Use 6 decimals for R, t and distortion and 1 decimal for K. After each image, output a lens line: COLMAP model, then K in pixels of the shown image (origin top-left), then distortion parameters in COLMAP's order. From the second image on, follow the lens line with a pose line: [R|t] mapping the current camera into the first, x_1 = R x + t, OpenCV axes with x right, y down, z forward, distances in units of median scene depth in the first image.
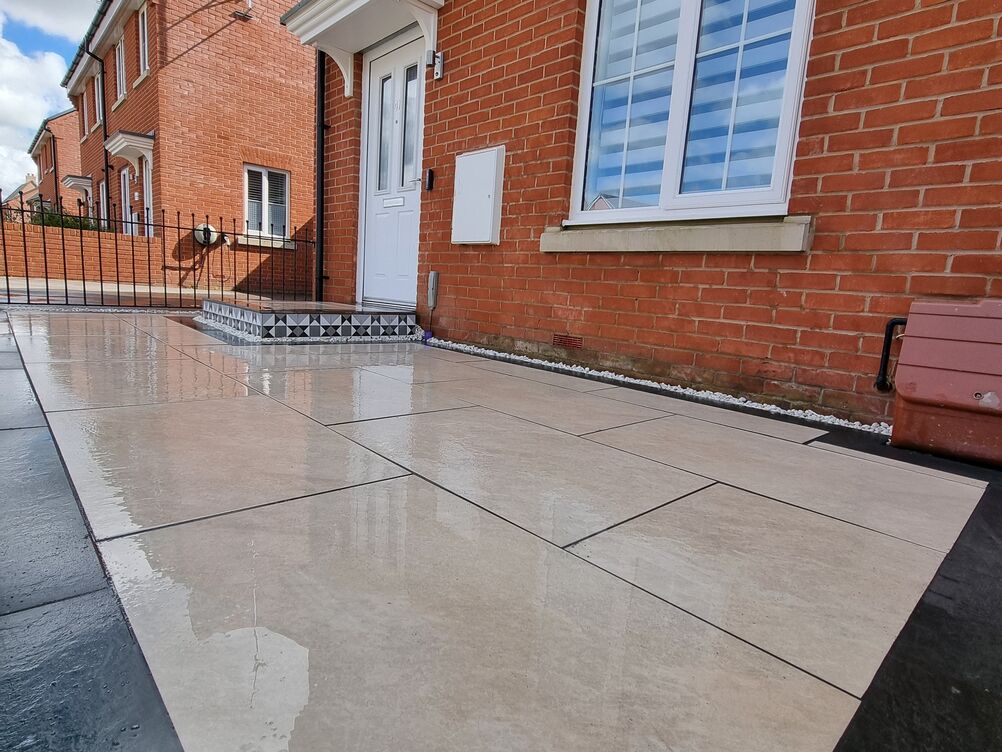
lens RADIAL K [[547.2, 0, 496.1], [0, 547.2, 378.9], [0, 0, 1]] dist [-0.001975, -0.001004]
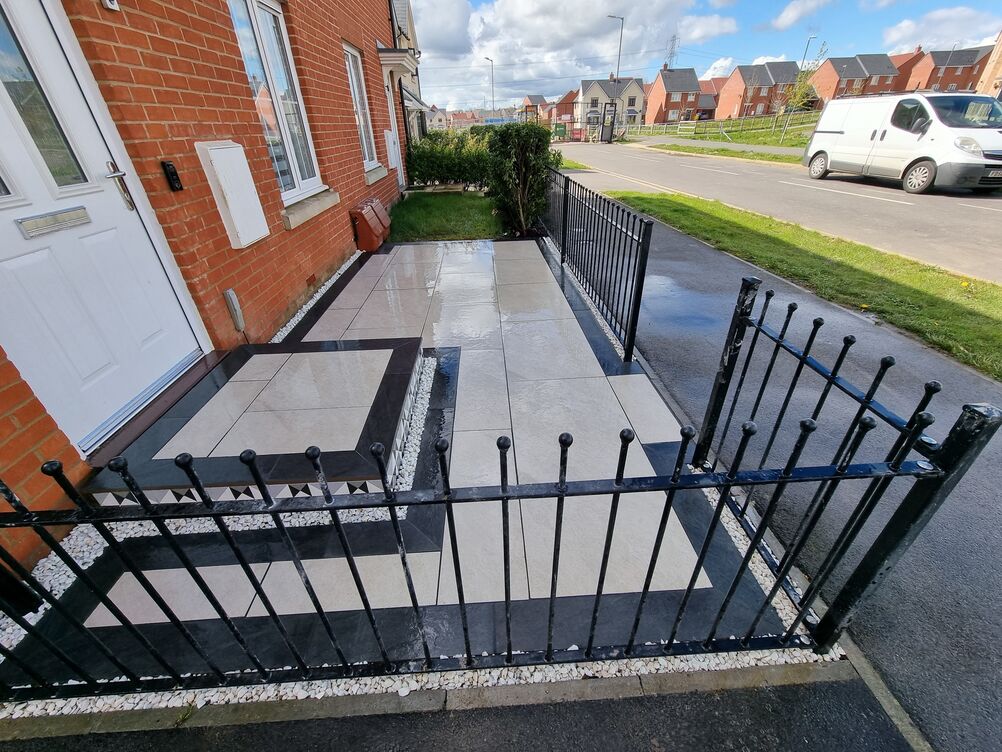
lens RADIAL K [[411.4, 0, 502.8], [0, 411.4, 378.8], [0, 0, 1]] dist [-0.000345, -0.001050]
pose [[-0.766688, -0.378370, 0.518677, -1.030035], [0.077703, 0.747258, 0.659976, -0.600524], [-0.637300, 0.546298, -0.543513, 1.431627]]
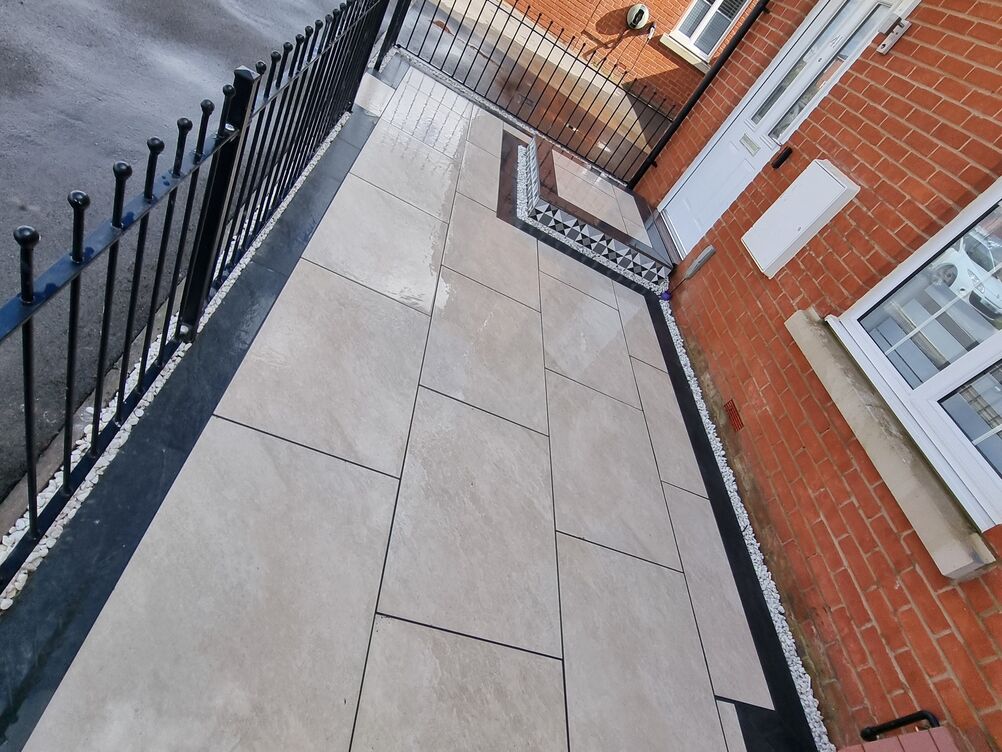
lens RADIAL K [[554.6, 0, 500.0], [0, 554.6, 377.6], [0, 0, 1]] dist [0.000042, 0.001710]
pose [[0.663430, 0.677044, -0.318546, 0.120158], [-0.533247, 0.726468, 0.433465, -0.311582], [0.524888, -0.117710, 0.842993, -0.018168]]
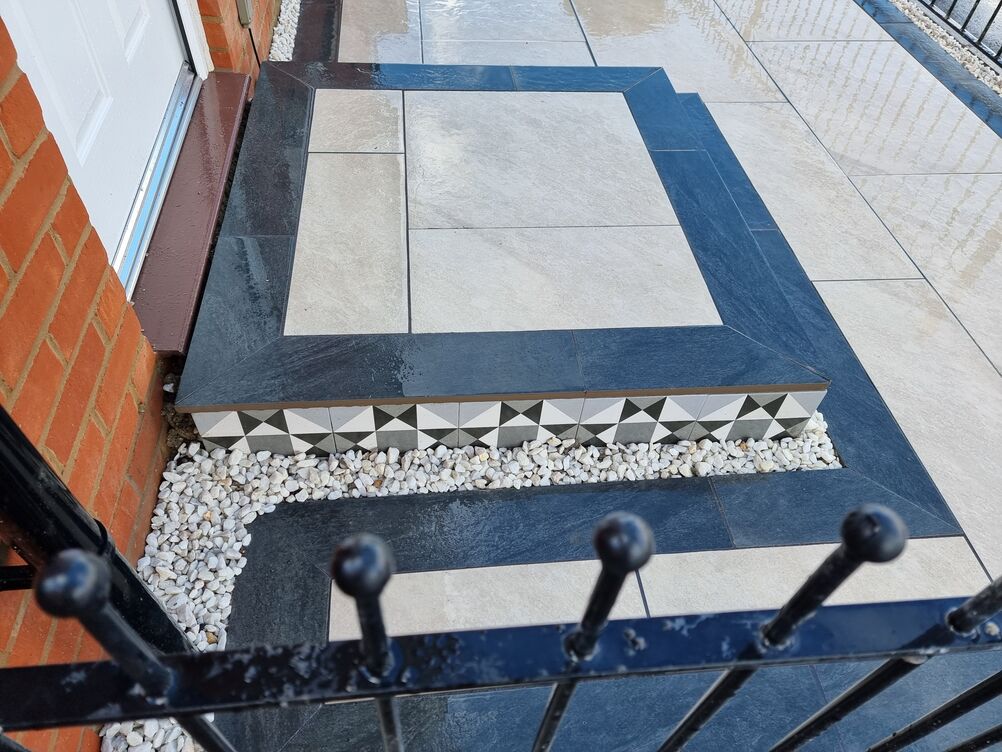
lens RADIAL K [[689.0, 0, 492.5], [0, 689.0, 373.2], [0, 0, 1]] dist [0.084153, -0.069442]
pose [[-0.791244, -0.527096, 0.310005, -0.671888], [-0.014643, 0.523145, 0.852118, -0.531883], [-0.611325, 0.669693, -0.421654, 1.598104]]
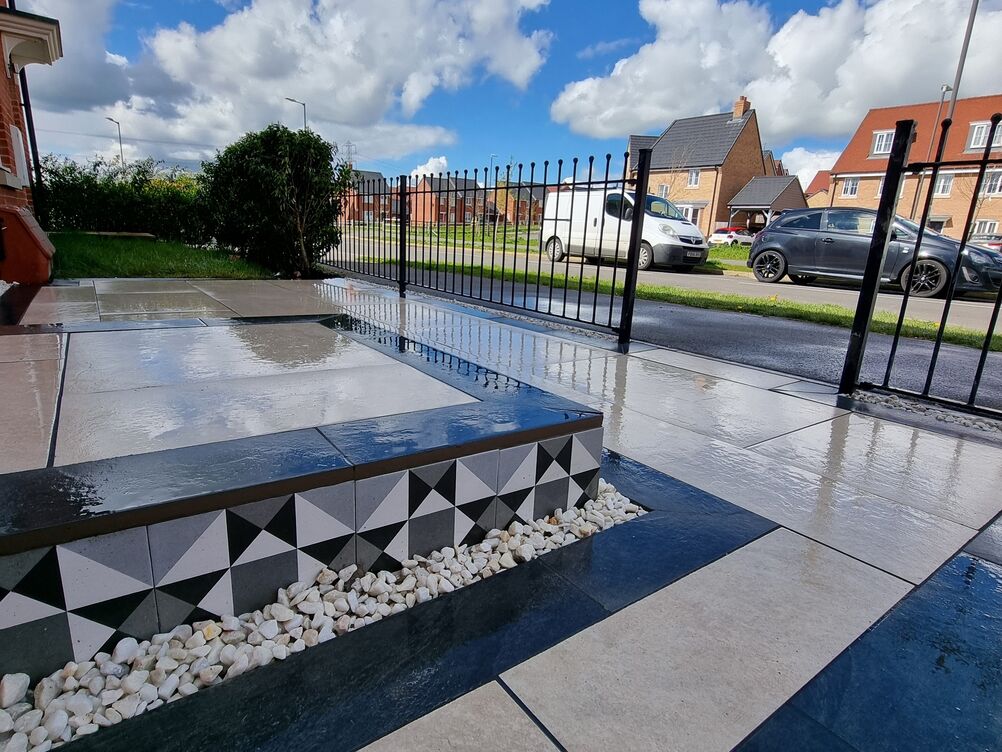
lens RADIAL K [[547.2, 0, 496.1], [0, 547.2, 378.9], [0, 0, 1]] dist [-0.001975, -0.001004]
pose [[-0.984756, -0.152567, 0.083540, -0.667905], [-0.105147, 0.904723, 0.412820, -0.327141], [-0.138563, 0.397743, -0.906973, 1.586754]]
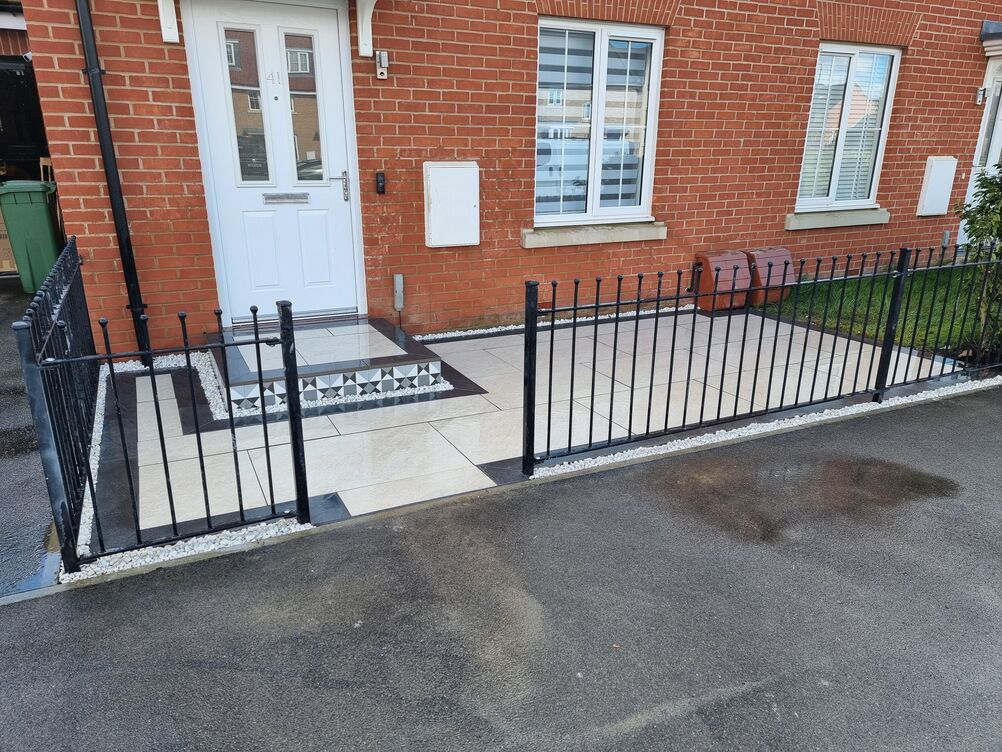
lens RADIAL K [[688.2, 0, 492.4], [0, 688.2, 382.4], [0, 0, 1]] dist [0.082590, -0.068568]
pose [[0.286750, -0.364629, 0.885901, -1.592734], [0.171692, 0.929322, 0.326928, -0.497701], [-0.942495, 0.058356, 0.329088, 0.523768]]
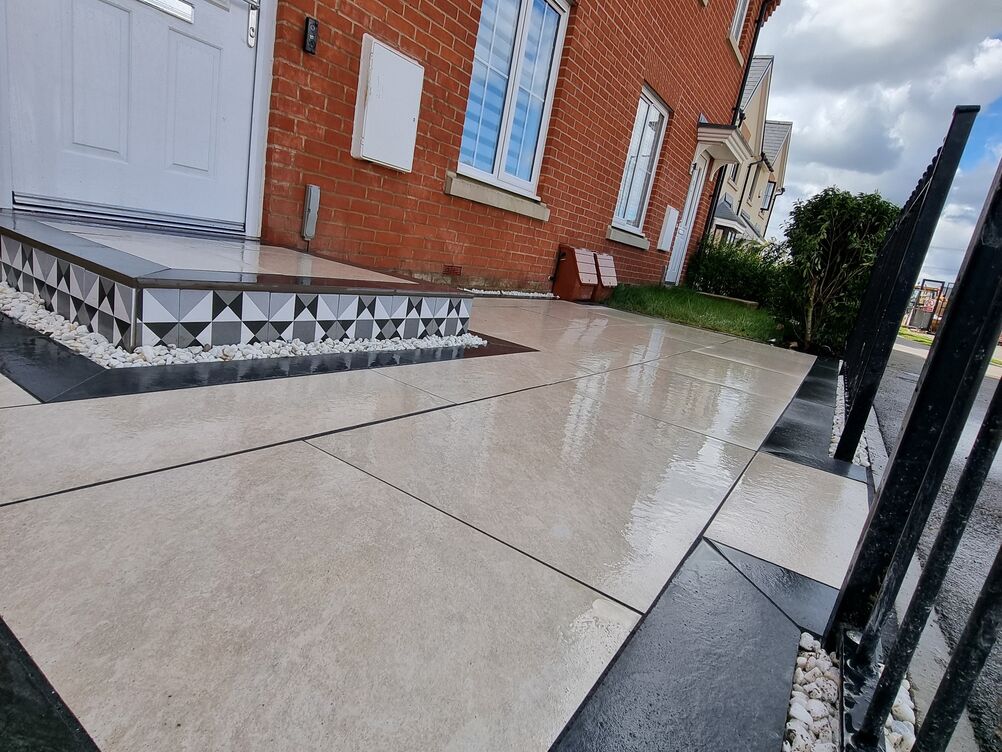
lens RADIAL K [[547.2, 0, 496.1], [0, 547.2, 378.9], [0, 0, 1]] dist [-0.001975, -0.001004]
pose [[-0.224916, -0.343194, 0.911938, -1.099952], [-0.035448, 0.938180, 0.344327, -0.265168], [-0.973733, 0.045118, -0.223178, 1.169645]]
